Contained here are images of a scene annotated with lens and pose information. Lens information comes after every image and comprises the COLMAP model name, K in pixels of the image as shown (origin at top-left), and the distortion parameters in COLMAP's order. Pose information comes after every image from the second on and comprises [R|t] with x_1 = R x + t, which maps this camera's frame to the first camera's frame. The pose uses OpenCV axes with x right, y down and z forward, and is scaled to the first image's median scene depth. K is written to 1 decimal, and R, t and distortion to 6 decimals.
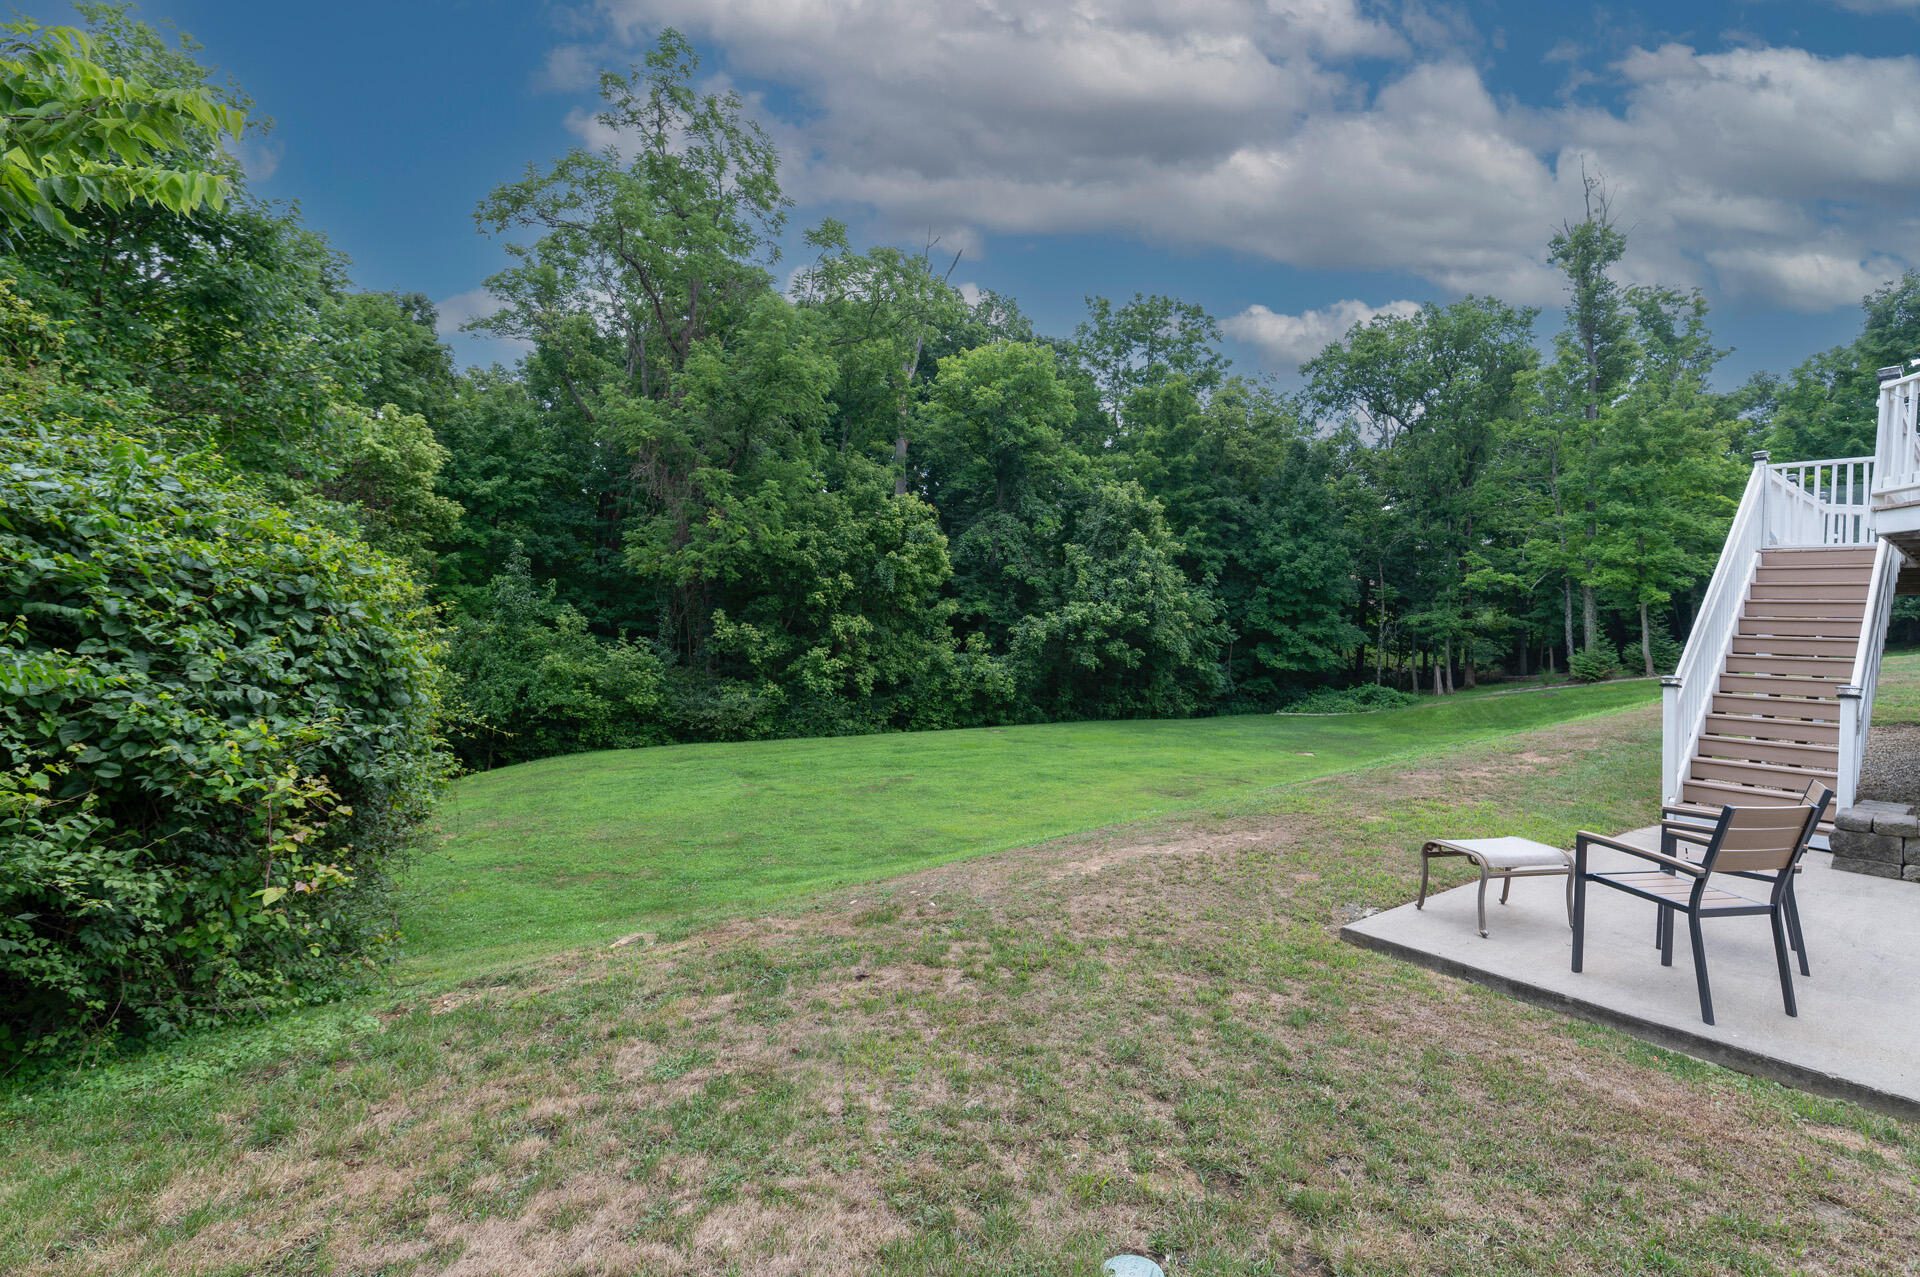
lens RADIAL K [[836.2, 0, 949.4], [0, 836.2, 626.7], [0, 0, 1]] dist [0.000391, -0.009031]
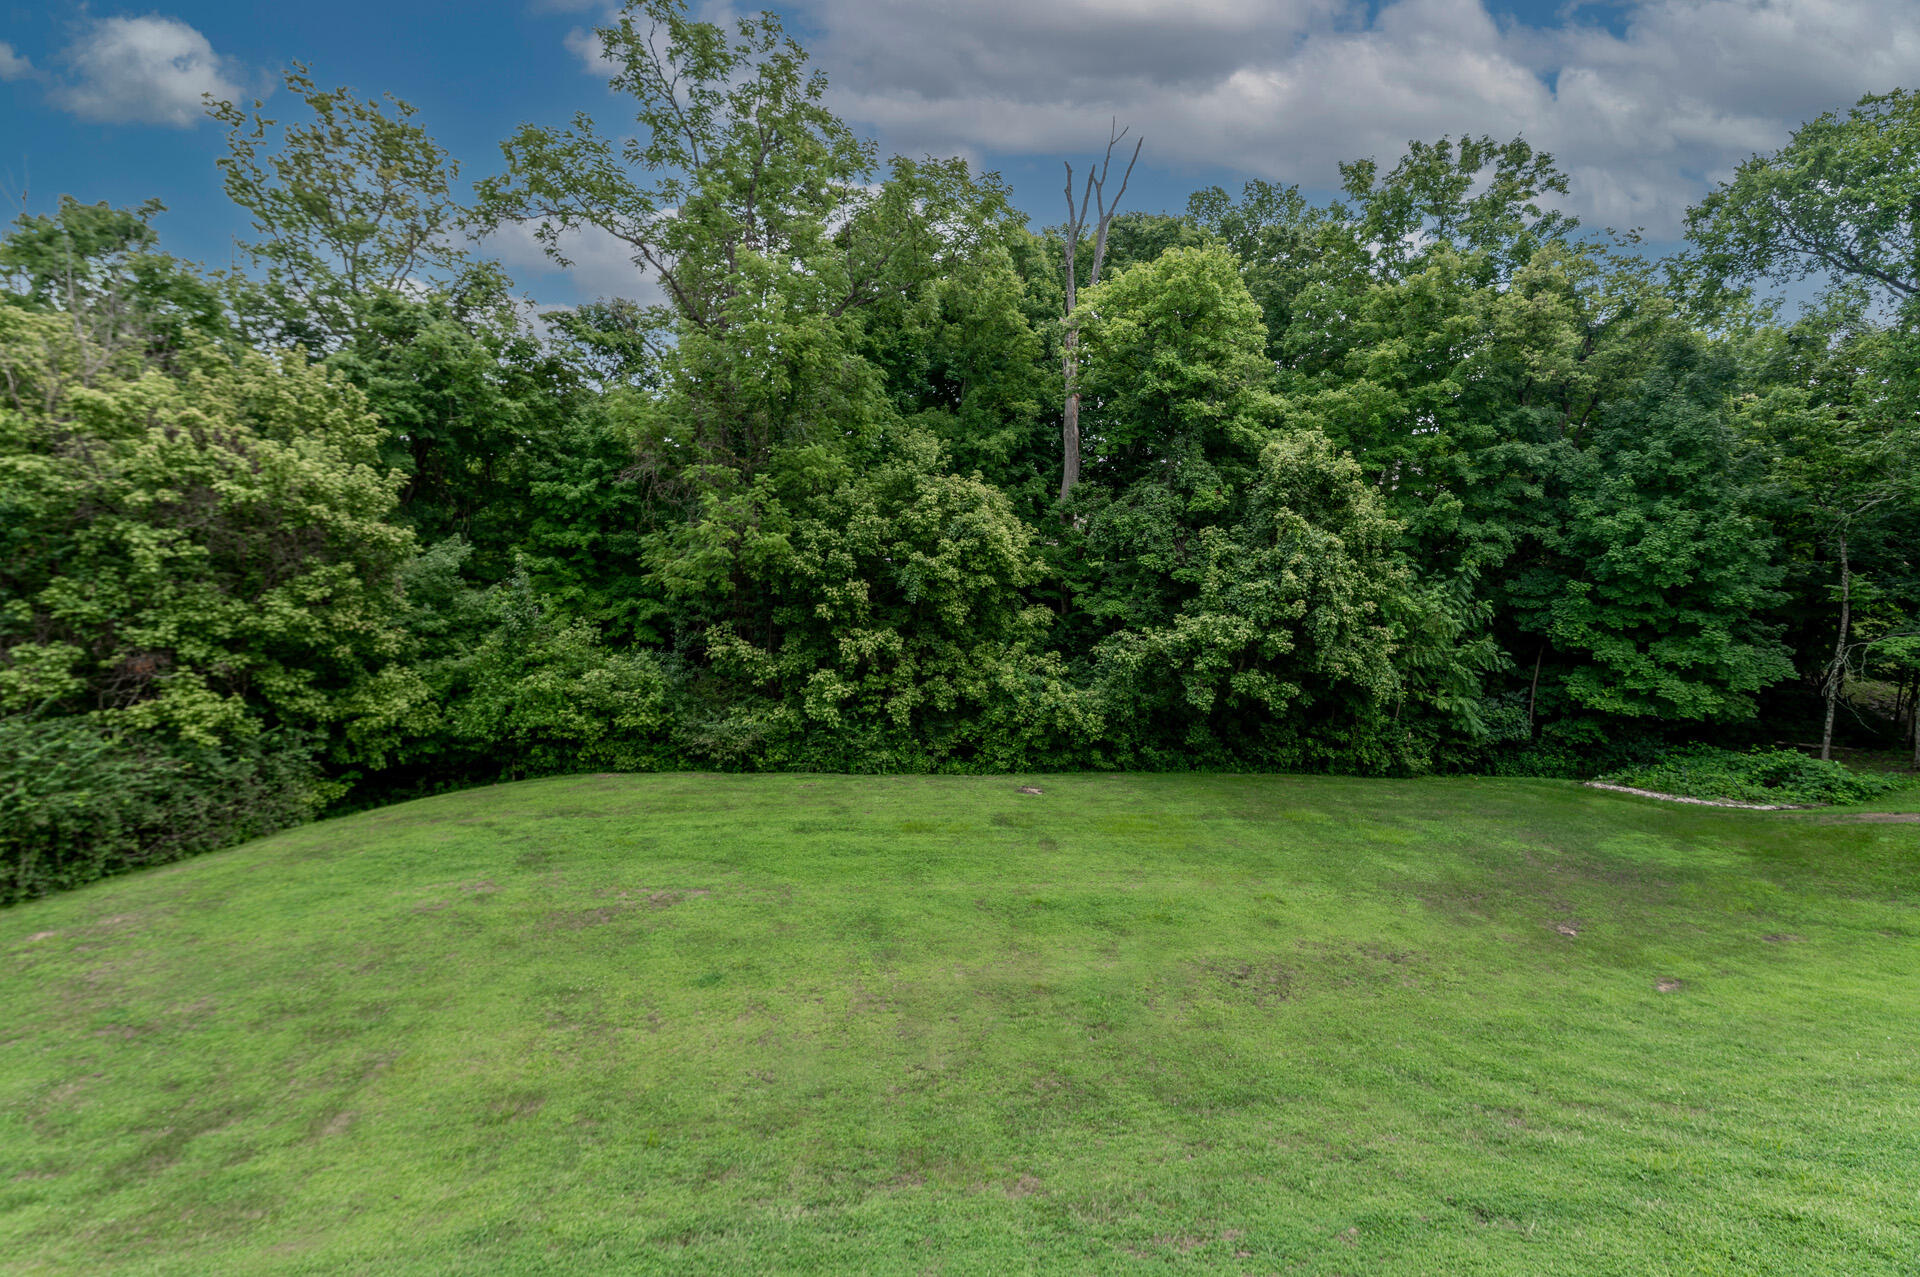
lens RADIAL K [[833.4, 0, 879.0], [0, 833.4, 652.1], [0, 0, 1]] dist [-0.000366, -0.009951]
pose [[0.885964, 0.042281, -0.461823, 0.243709], [-0.004457, 0.996566, 0.082688, -0.054288], [0.463733, -0.071200, 0.883109, 0.244871]]
